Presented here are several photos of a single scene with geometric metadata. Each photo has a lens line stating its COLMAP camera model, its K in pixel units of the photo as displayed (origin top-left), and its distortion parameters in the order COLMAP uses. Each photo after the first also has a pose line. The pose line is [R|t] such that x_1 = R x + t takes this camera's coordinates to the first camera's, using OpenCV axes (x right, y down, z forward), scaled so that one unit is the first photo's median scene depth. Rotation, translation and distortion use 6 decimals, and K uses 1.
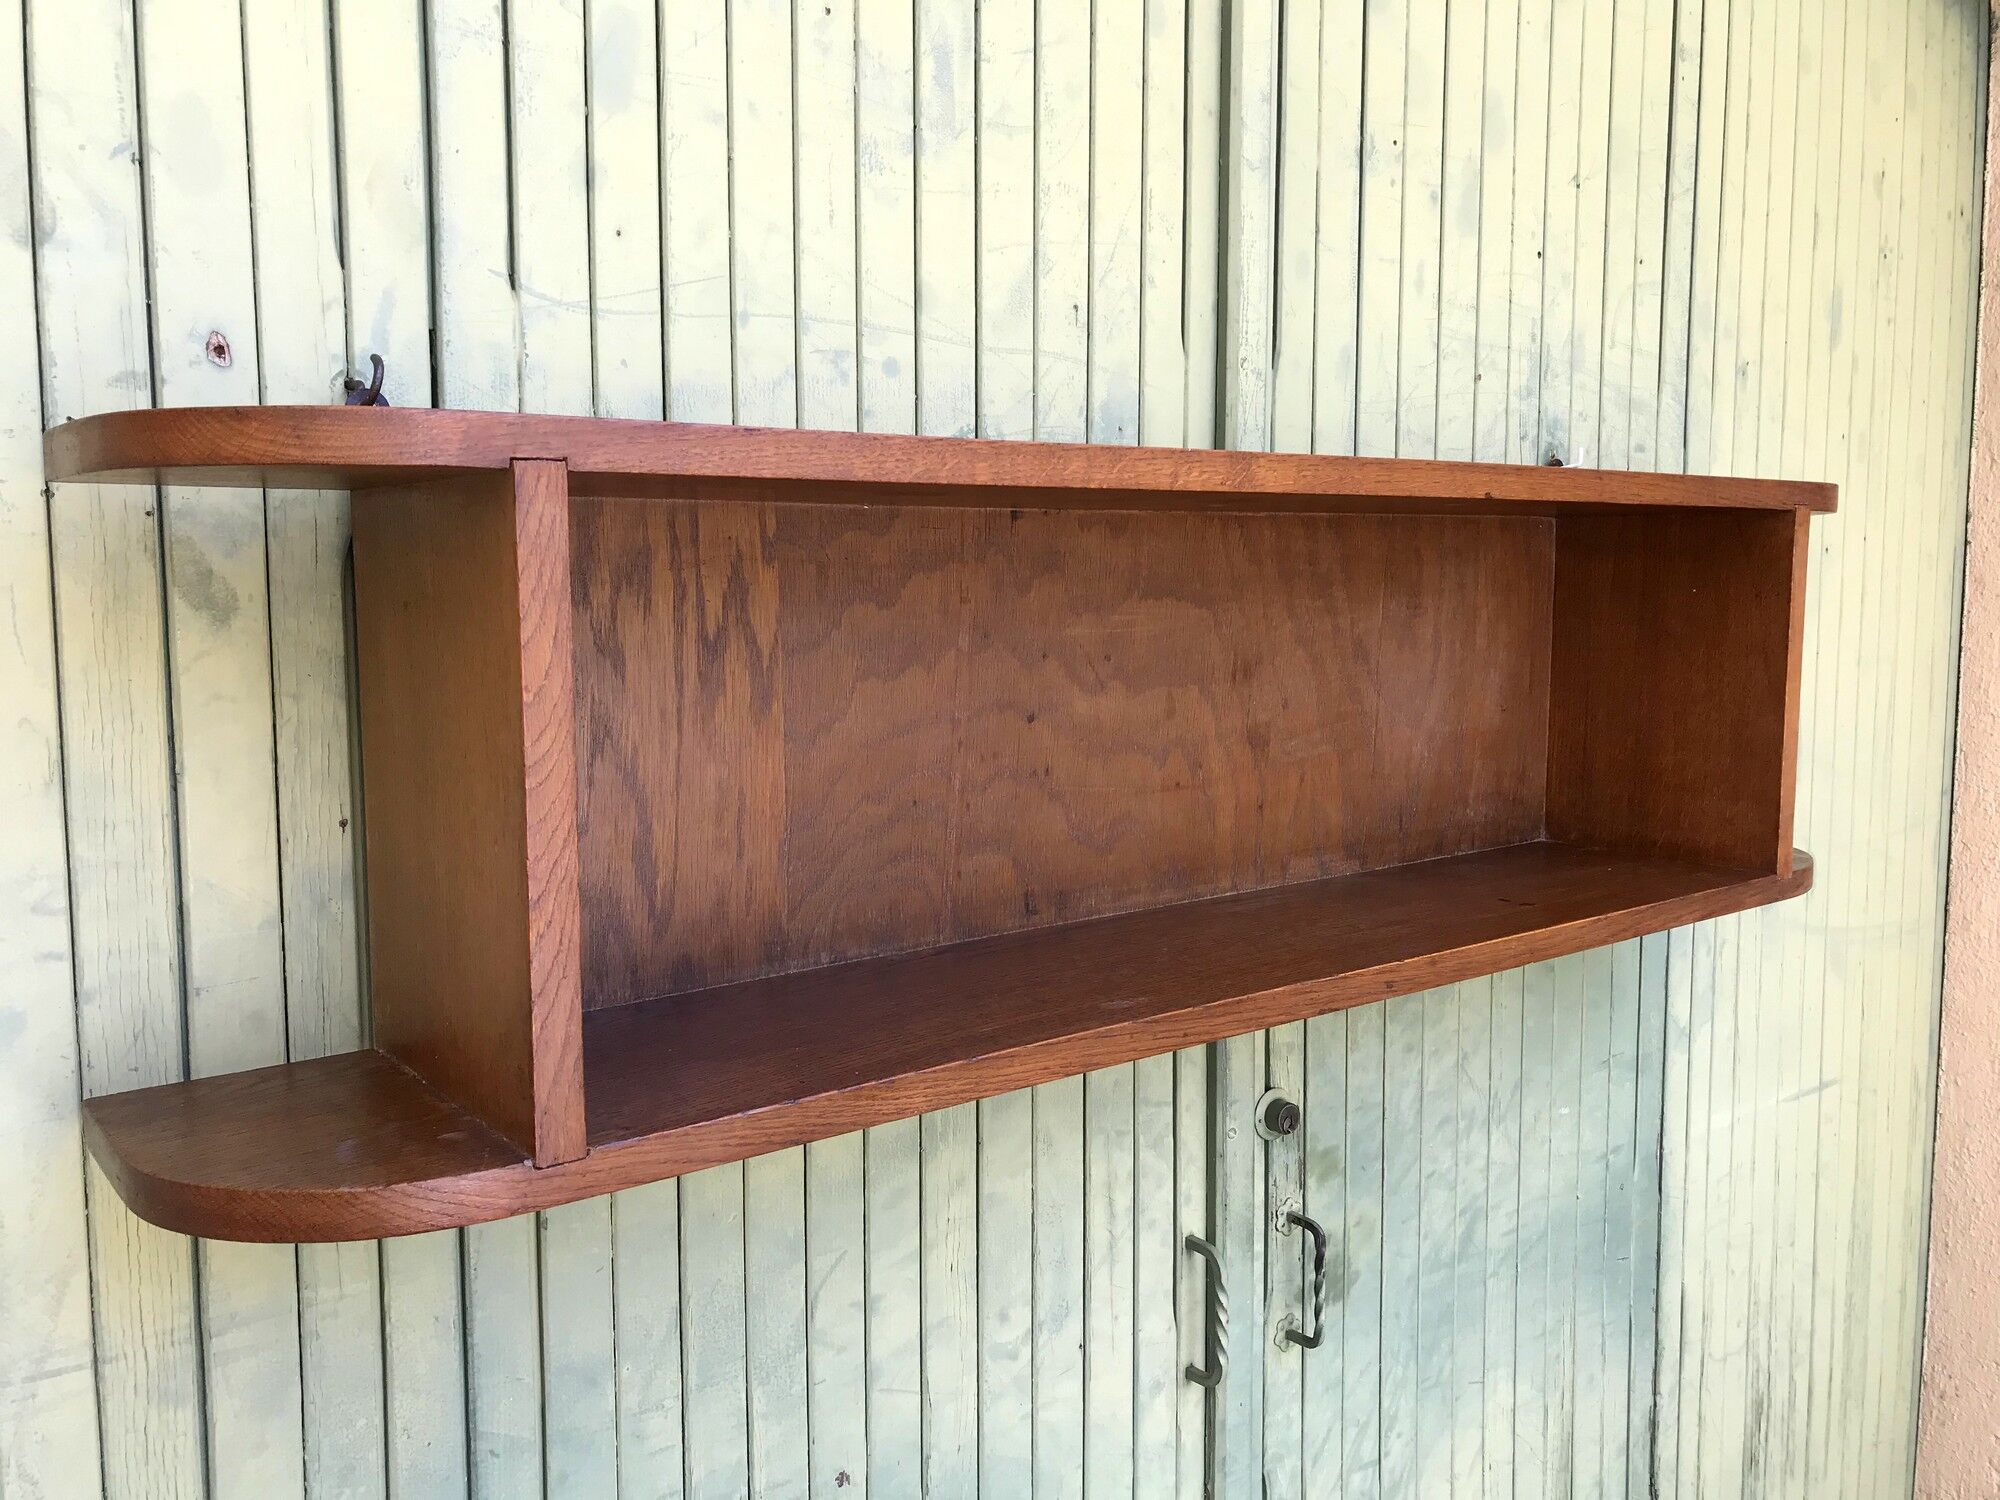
lens RADIAL K [[1664.6, 0, 1000.7], [0, 1664.6, 742.5], [0, 0, 1]] dist [0.015601, -0.009179]
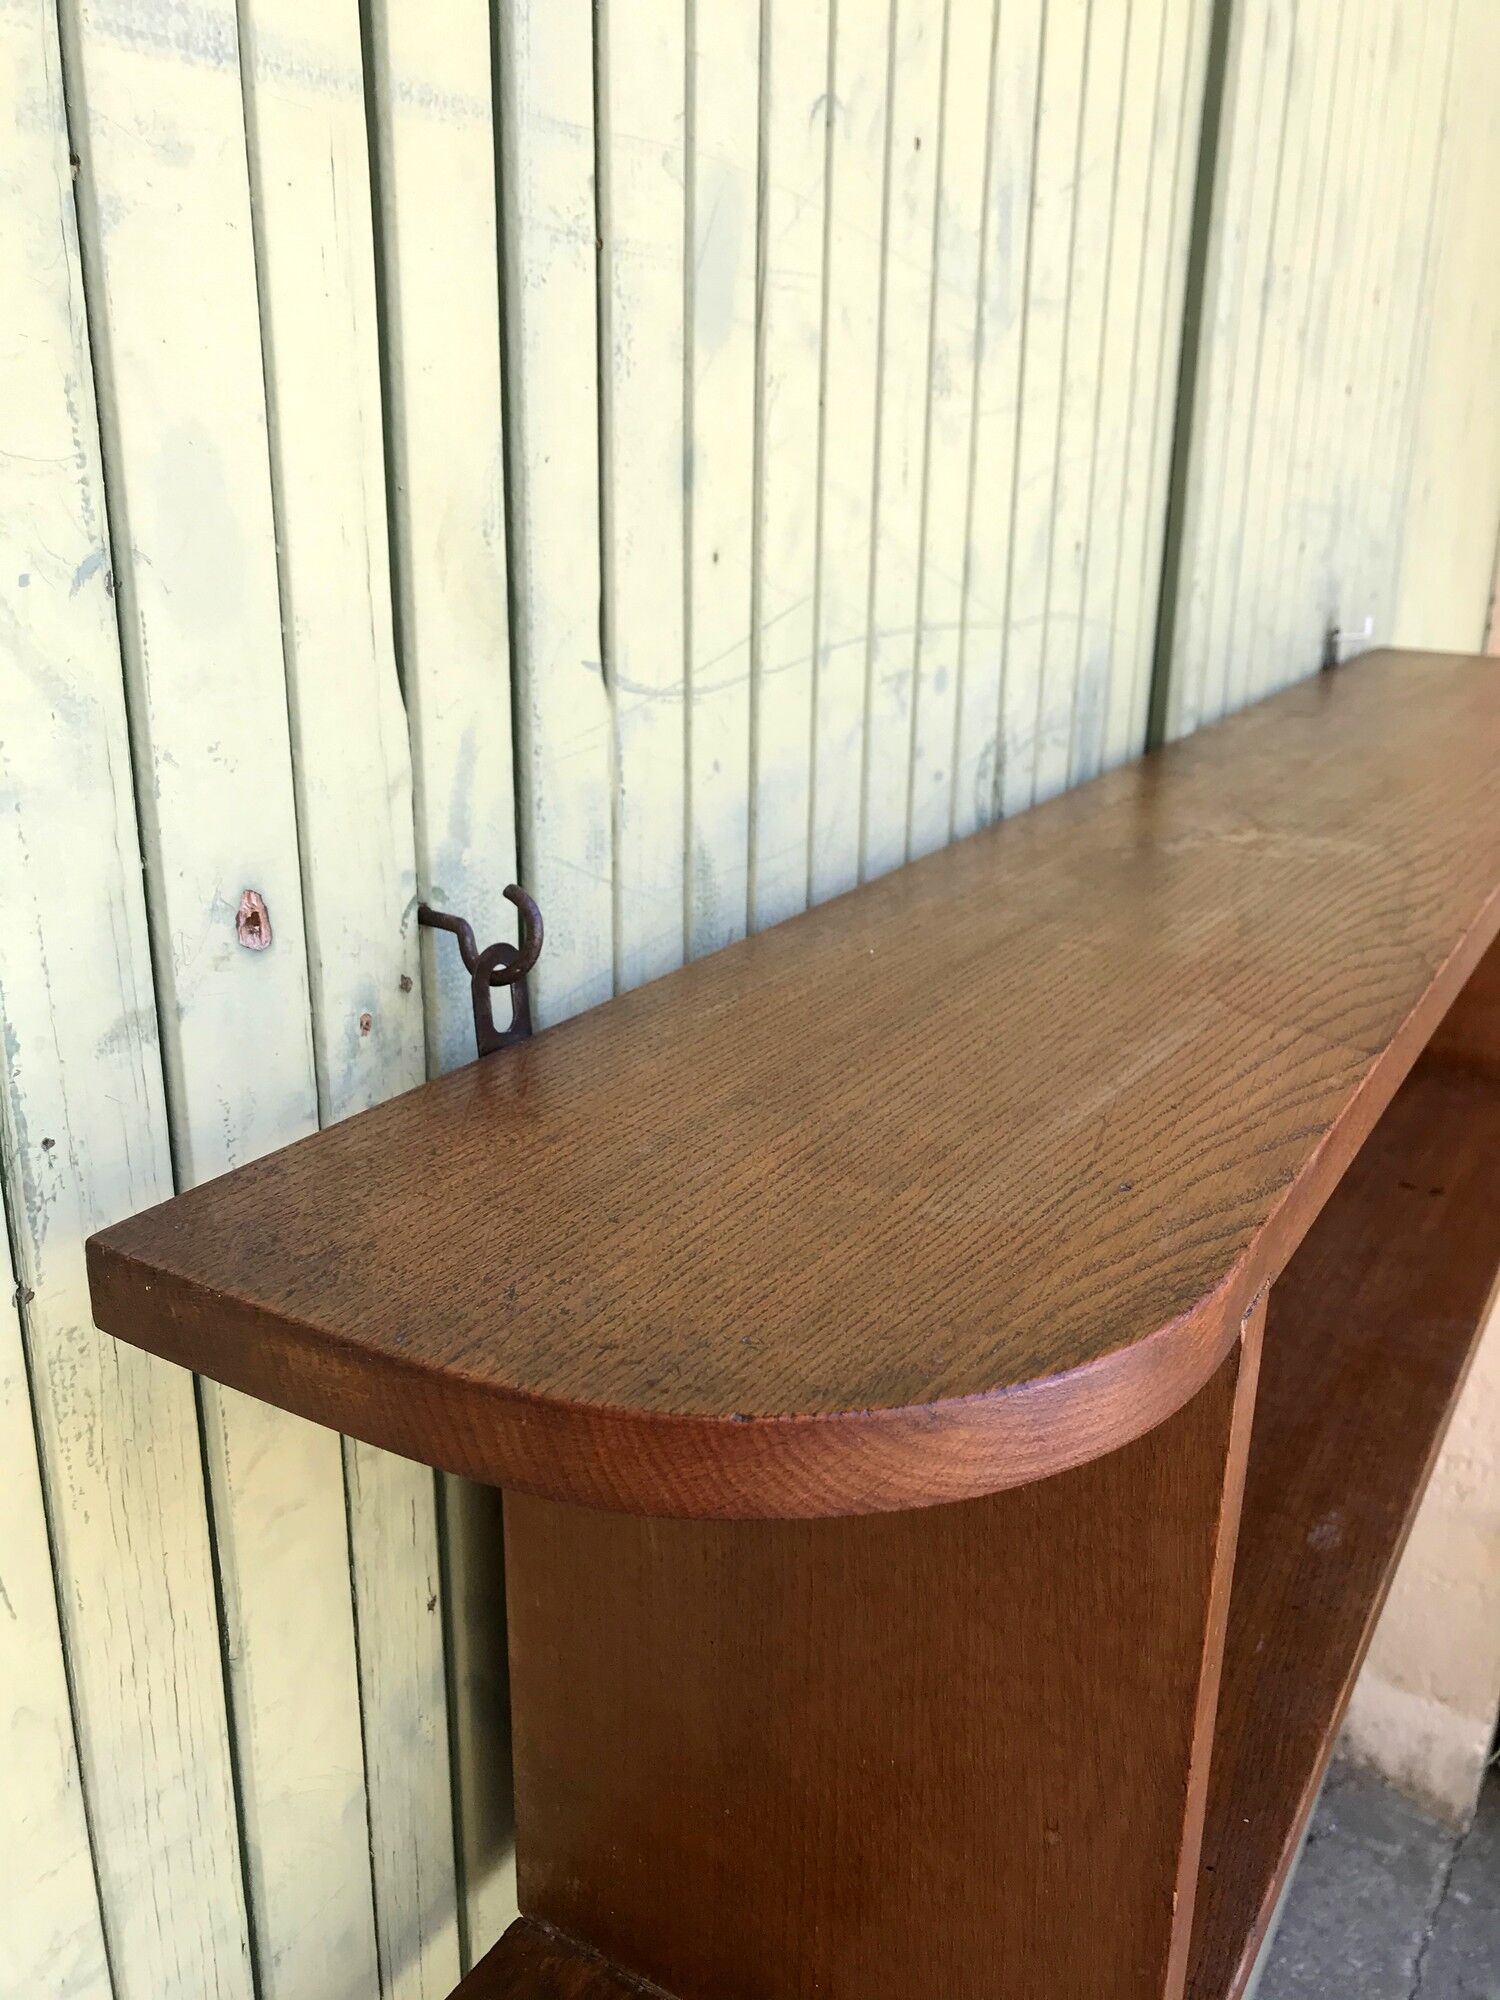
lens RADIAL K [[1664.6, 0, 743.0], [0, 1664.6, 991.5], [0, 0, 1]] dist [0.015601, -0.009179]
pose [[0.934957, -0.098312, 0.340868, -0.381508], [0.022233, 0.975183, 0.220279, -0.245562], [-0.354065, -0.198373, 0.913940, 0.353190]]
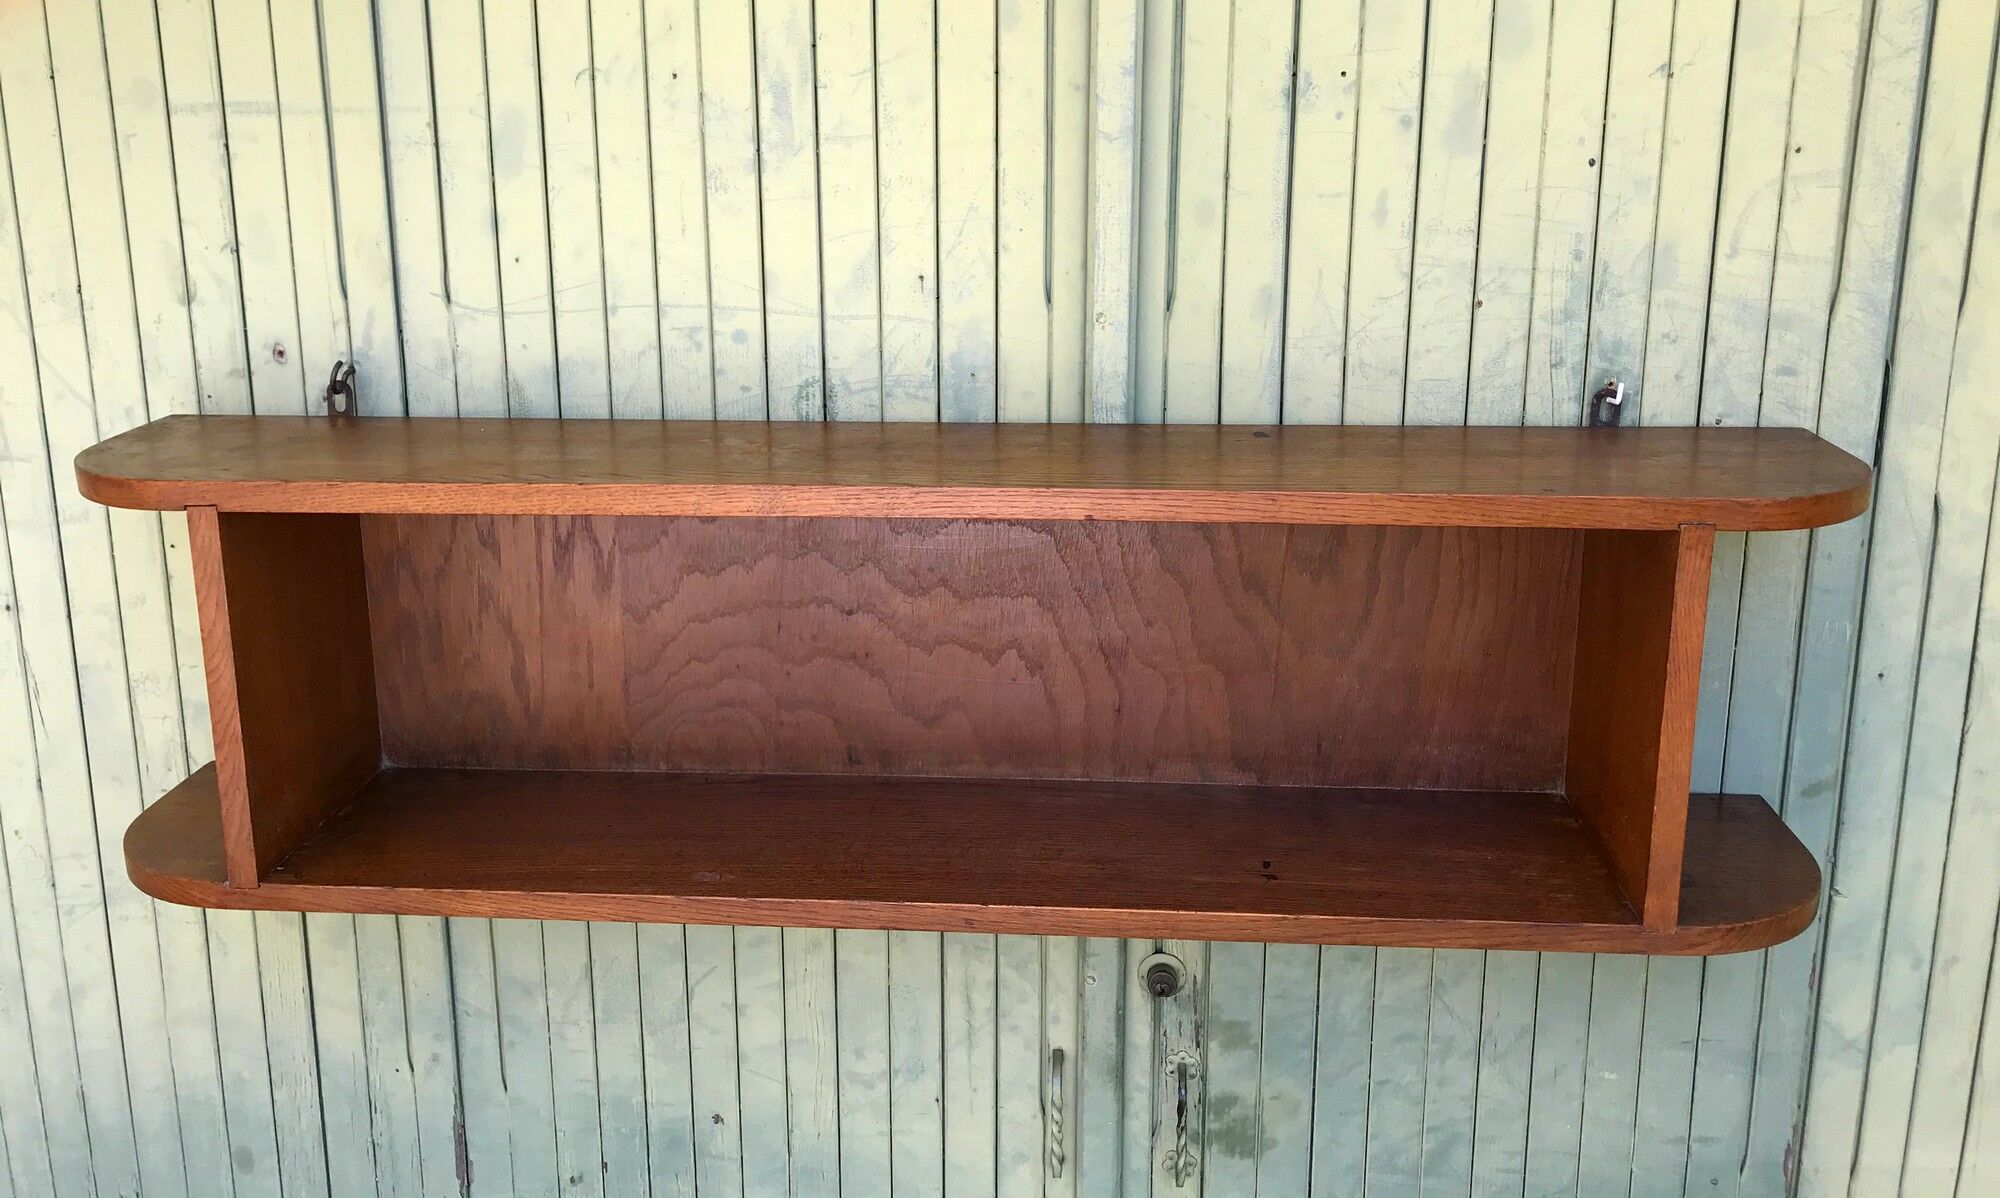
lens RADIAL K [[1665.0, 0, 980.7], [0, 1665.0, 437.3], [0, 0, 1]] dist [0.019777, -0.018190]
pose [[0.740101, 0.149649, -0.655634, 0.898666], [-0.065056, 0.986286, 0.151683, -0.344380], [0.669342, -0.069608, 0.739687, 0.160920]]
